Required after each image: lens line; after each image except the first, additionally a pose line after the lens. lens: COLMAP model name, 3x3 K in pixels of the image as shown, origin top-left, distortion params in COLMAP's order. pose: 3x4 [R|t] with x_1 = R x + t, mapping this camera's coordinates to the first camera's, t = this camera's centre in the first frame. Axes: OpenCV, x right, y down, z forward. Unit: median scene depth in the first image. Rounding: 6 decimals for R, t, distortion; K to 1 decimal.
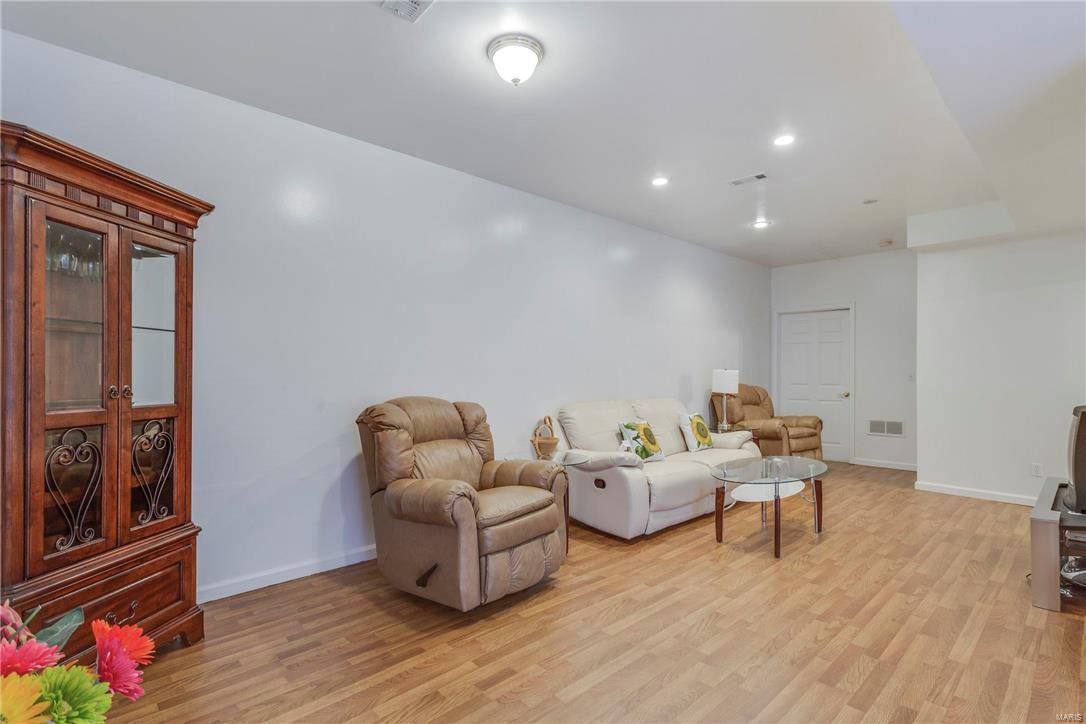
lens RADIAL K [[524.0, 0, 544.2], [0, 524.0, 366.3], [0, 0, 1]] dist [0.010525, -0.000367]
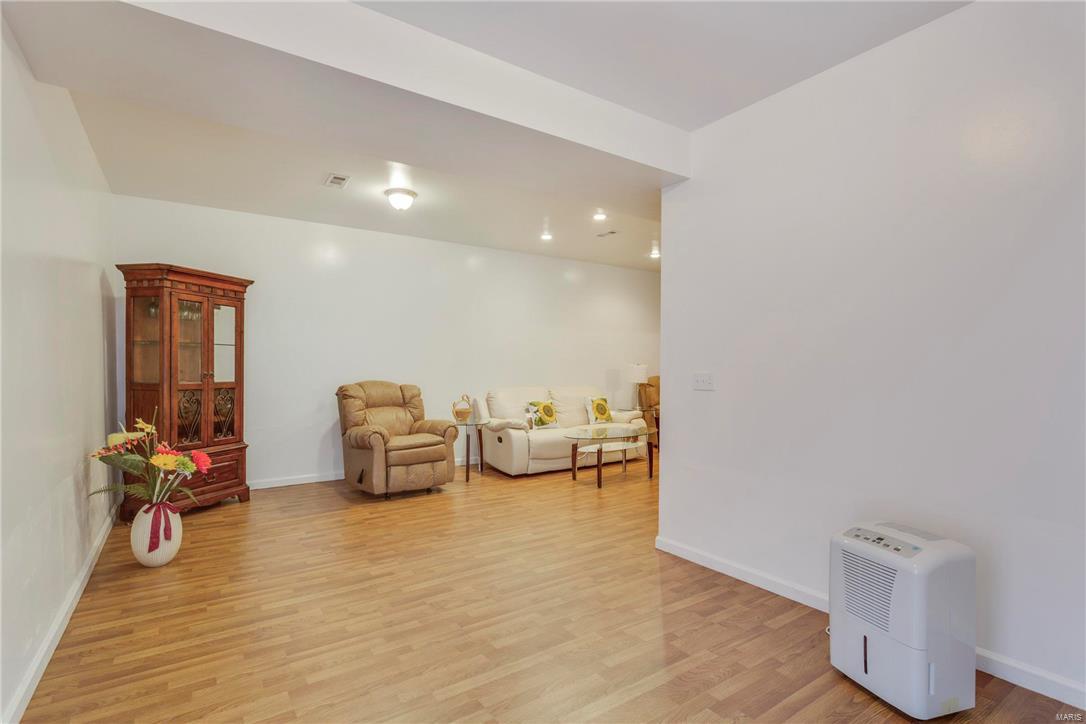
lens RADIAL K [[524.0, 0, 541.9], [0, 524.0, 364.2], [0, 0, 1]] dist [0.010525, -0.000367]
pose [[0.988111, 0.006367, -0.153610, 0.700061], [-0.004406, 0.999904, 0.013107, -0.024303], [0.153679, -0.012275, 0.988045, -0.734746]]
